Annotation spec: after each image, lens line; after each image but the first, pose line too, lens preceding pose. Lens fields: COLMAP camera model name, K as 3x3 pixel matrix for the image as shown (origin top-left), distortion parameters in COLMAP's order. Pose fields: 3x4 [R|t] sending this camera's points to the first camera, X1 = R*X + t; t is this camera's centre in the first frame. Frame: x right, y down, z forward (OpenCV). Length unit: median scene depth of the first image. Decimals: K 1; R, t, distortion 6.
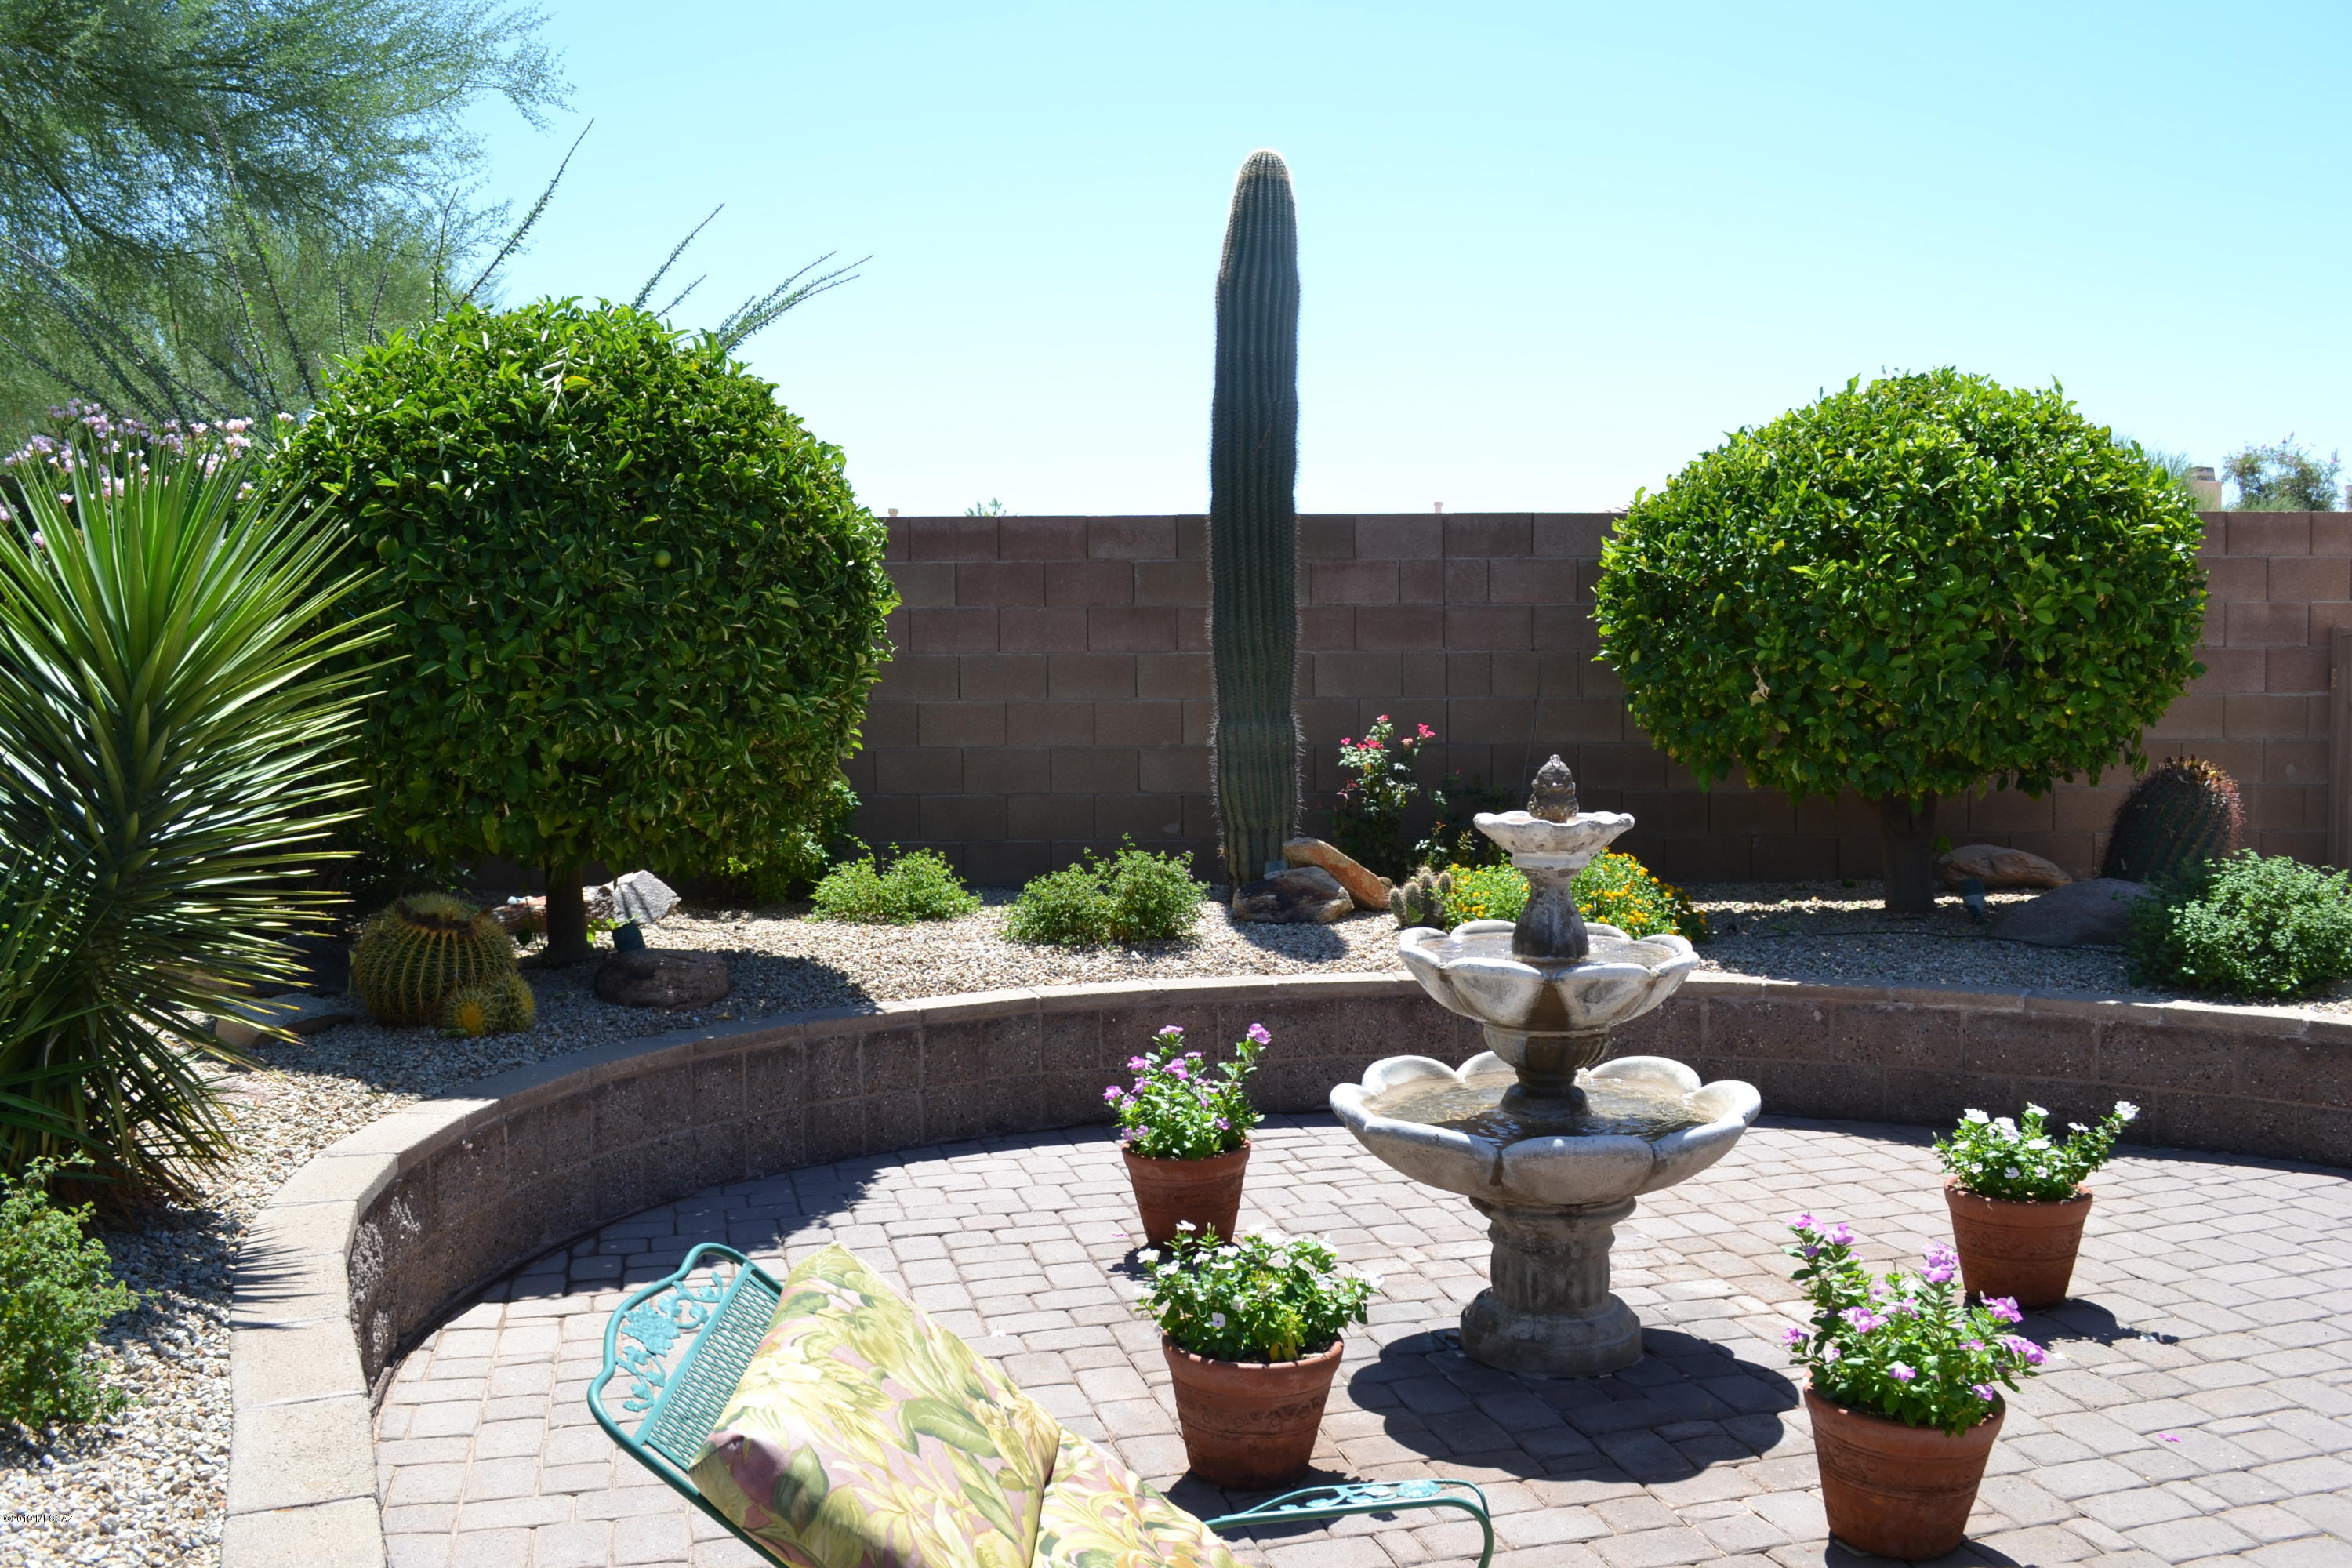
lens RADIAL K [[2048.6, 0, 1158.2], [0, 2048.6, 784.0], [0, 0, 1]] dist [-0.072589, 0.017750]
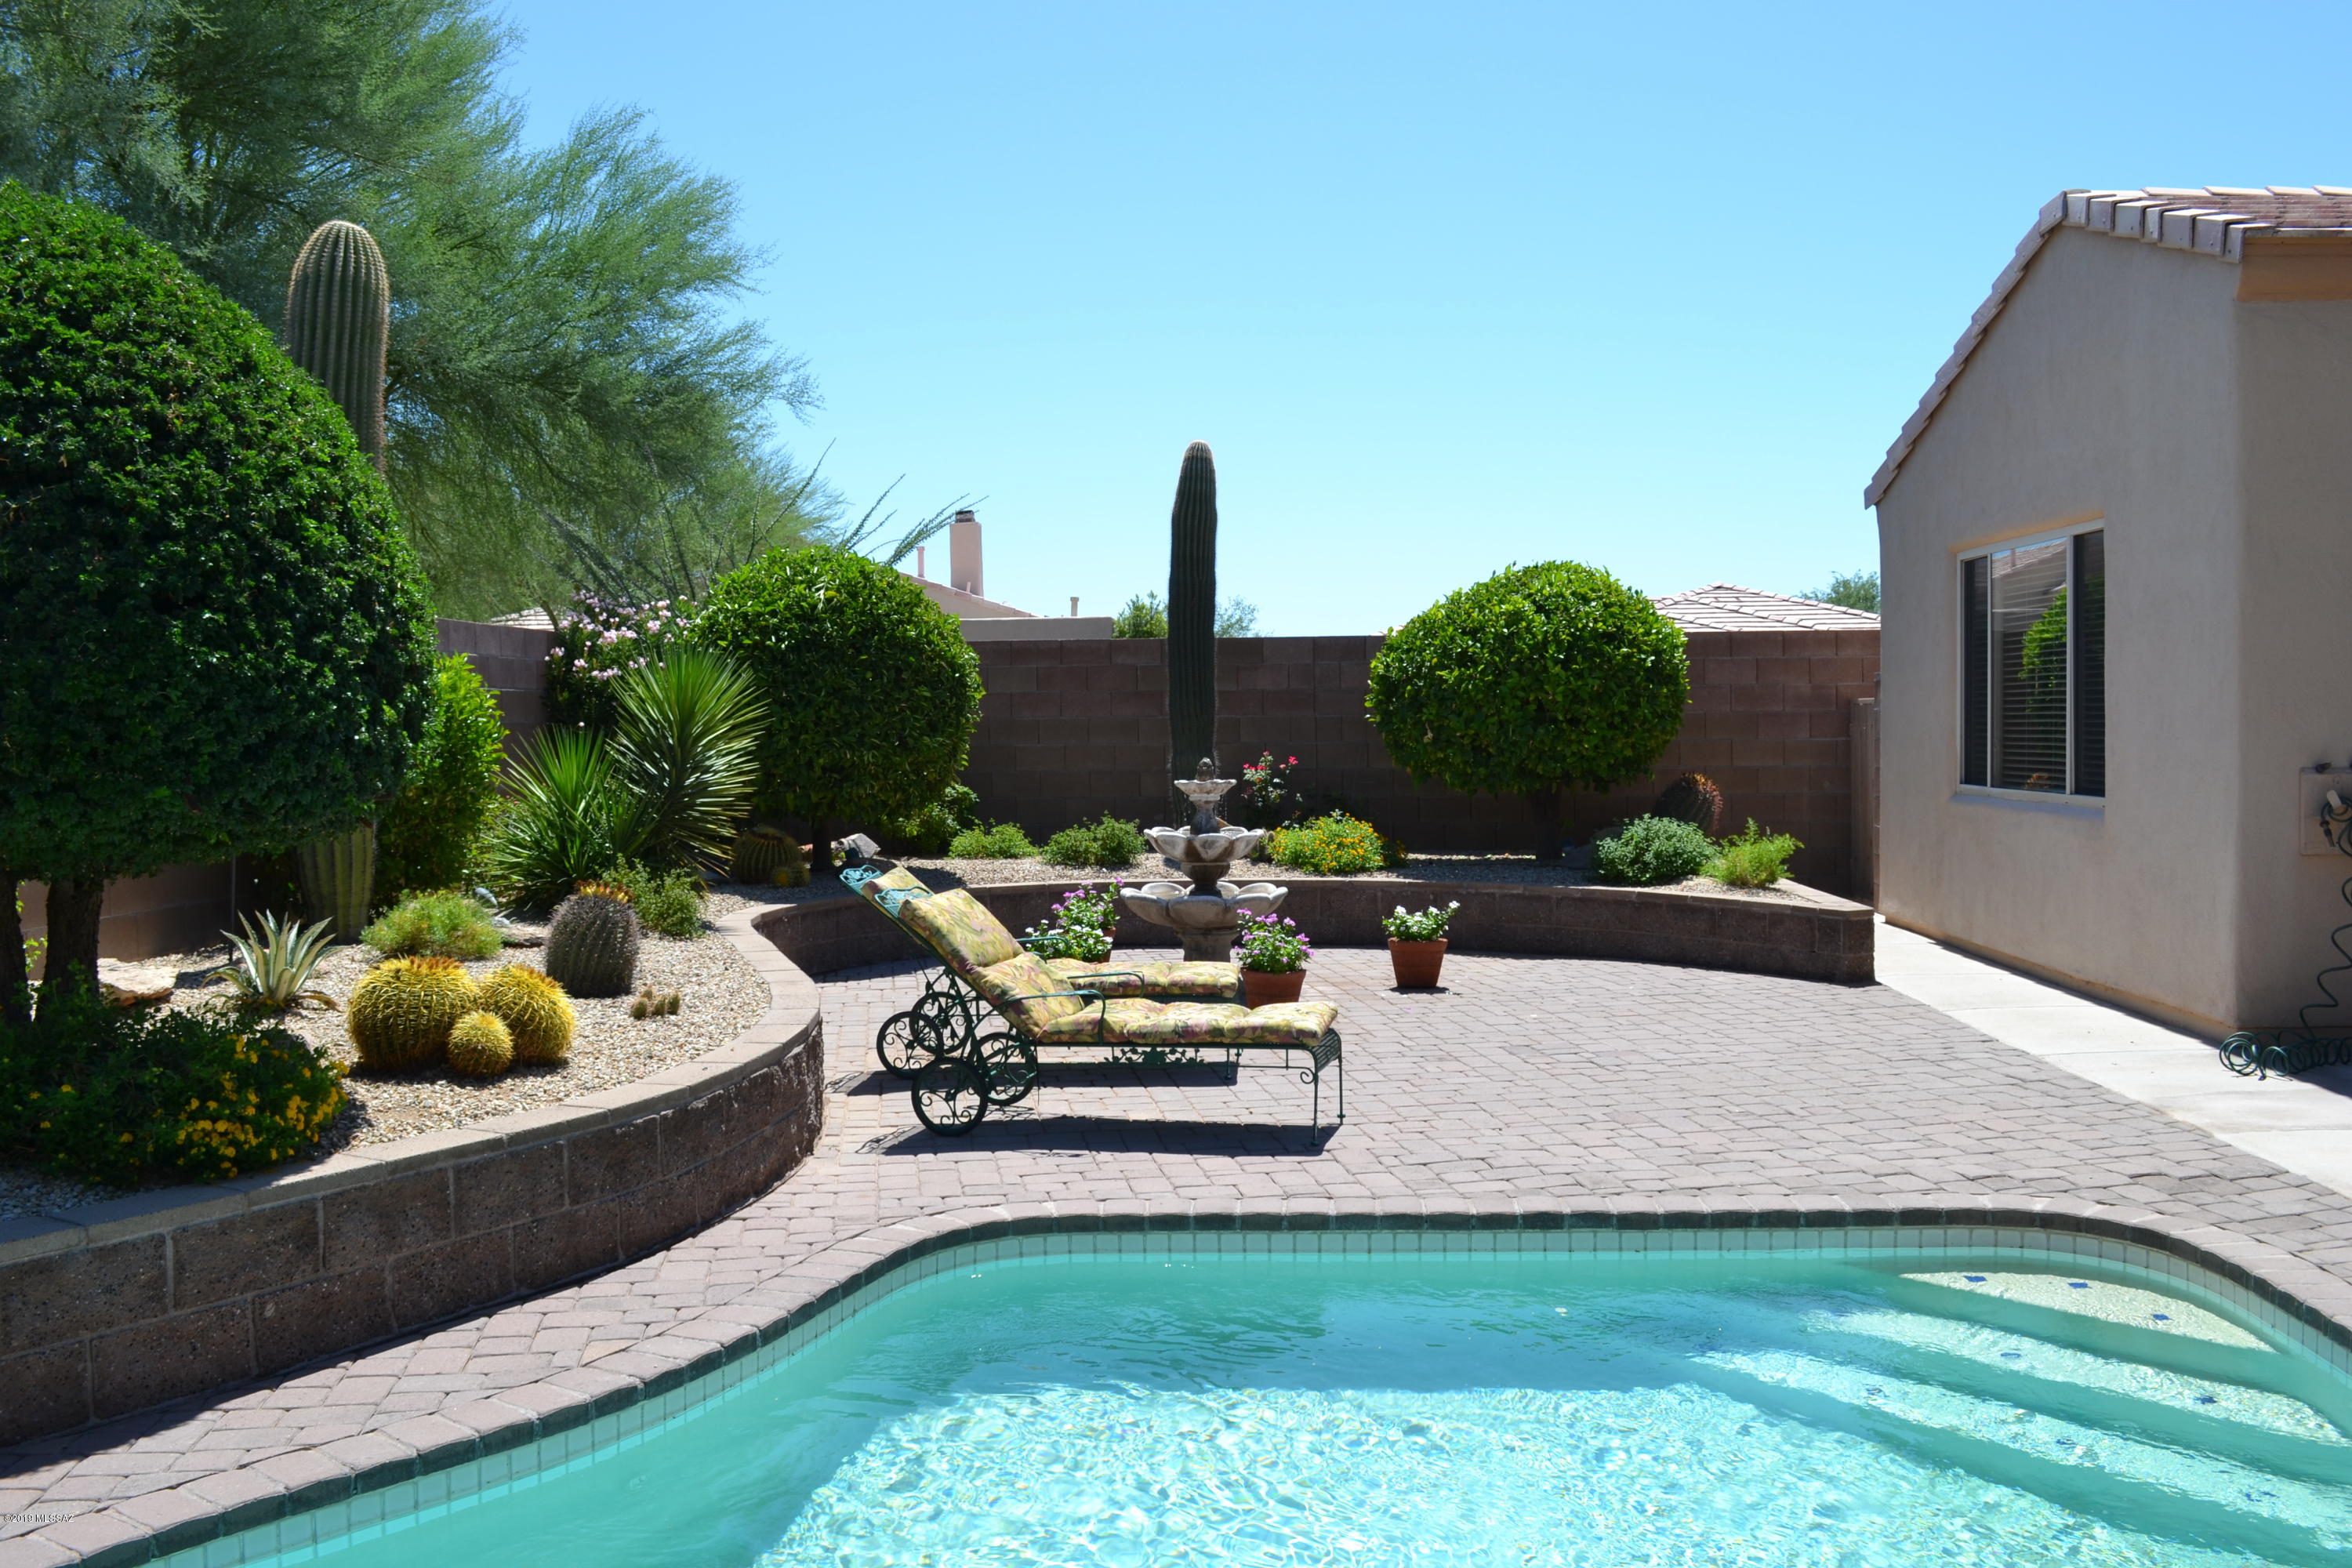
lens RADIAL K [[2048.6, 0, 1169.6], [0, 2048.6, 783.6], [0, 0, 1]] dist [-0.072589, 0.017750]
pose [[0.994830, 0.001584, -0.101540, 0.286854], [-0.004673, 0.999533, -0.030193, 0.067891], [0.101445, 0.030512, 0.994373, -1.092254]]
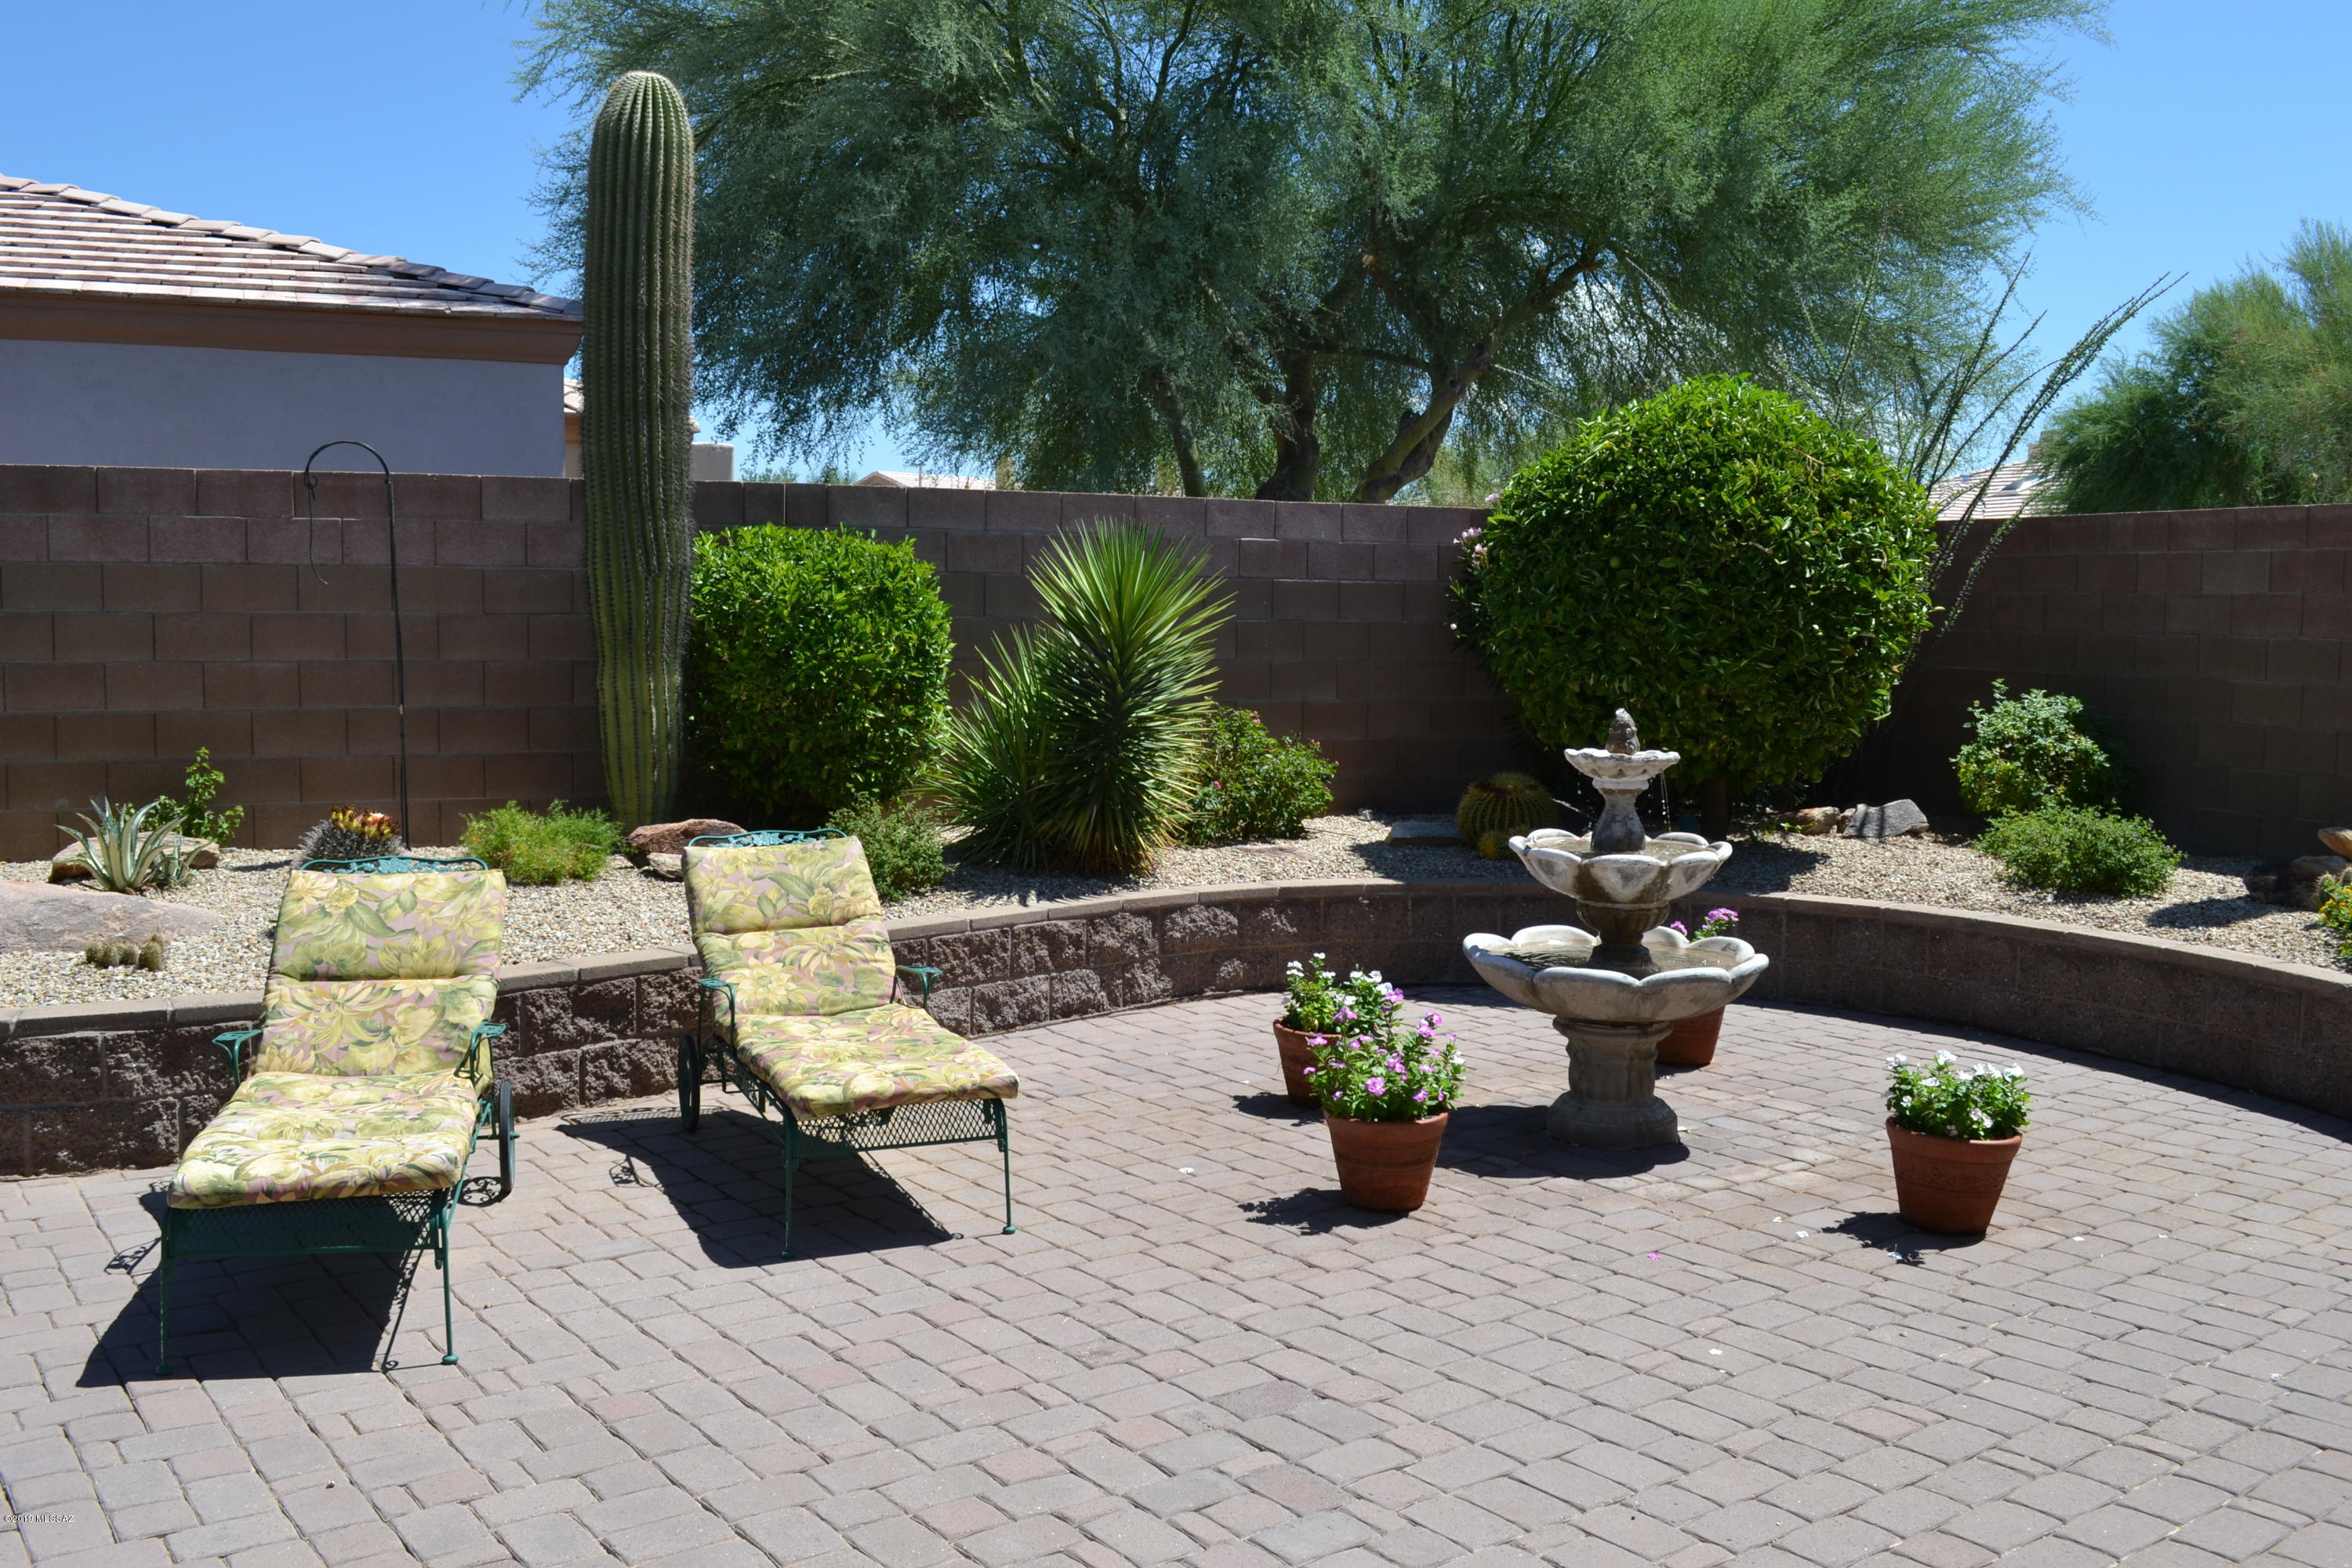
lens RADIAL K [[2048.6, 0, 1168.6], [0, 2048.6, 771.8], [0, 0, 1]] dist [-0.072589, 0.017750]
pose [[0.371431, 0.084404, -0.924616, 0.969989], [-0.071767, 0.995490, 0.062044, -0.025400], [0.925683, 0.043312, 0.375813, 0.128609]]
